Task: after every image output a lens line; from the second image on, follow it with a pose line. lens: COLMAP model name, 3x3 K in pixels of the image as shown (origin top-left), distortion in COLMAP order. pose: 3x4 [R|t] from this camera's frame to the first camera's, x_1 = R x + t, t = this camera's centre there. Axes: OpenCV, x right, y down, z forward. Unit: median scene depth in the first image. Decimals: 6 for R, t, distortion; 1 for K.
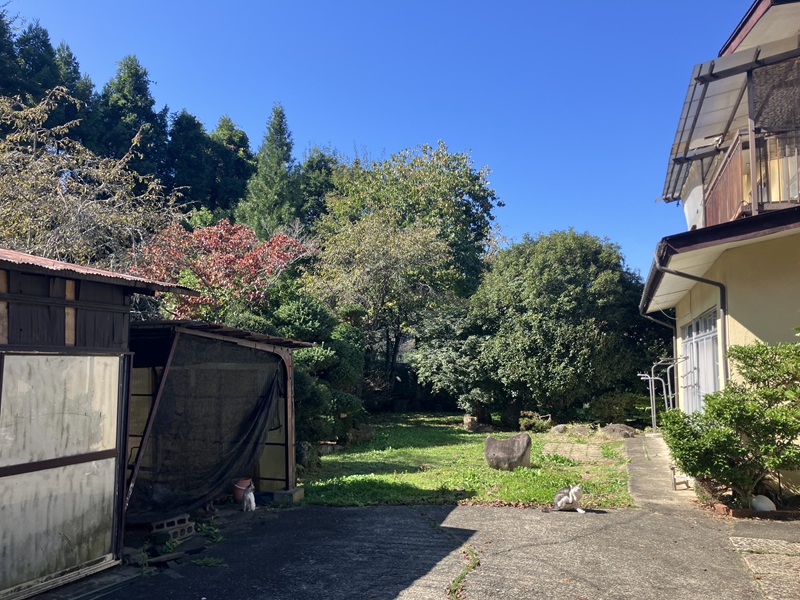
lens RADIAL K [[642.6, 0, 402.6], [0, 642.6, 292.6], [0, 0, 1]] dist [0.085206, -0.153394]
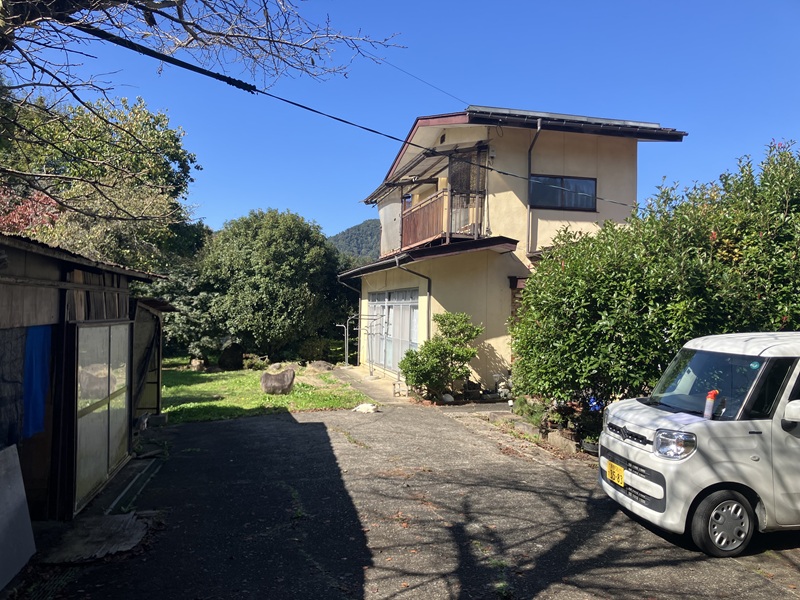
lens RADIAL K [[642.6, 0, 402.6], [0, 642.6, 292.6], [0, 0, 1]] dist [0.085206, -0.153394]
pose [[0.834916, 0.025581, 0.549782, -0.254971], [-0.074288, 0.995016, 0.066519, -0.041350], [-0.545340, -0.096380, 0.832655, -0.198896]]
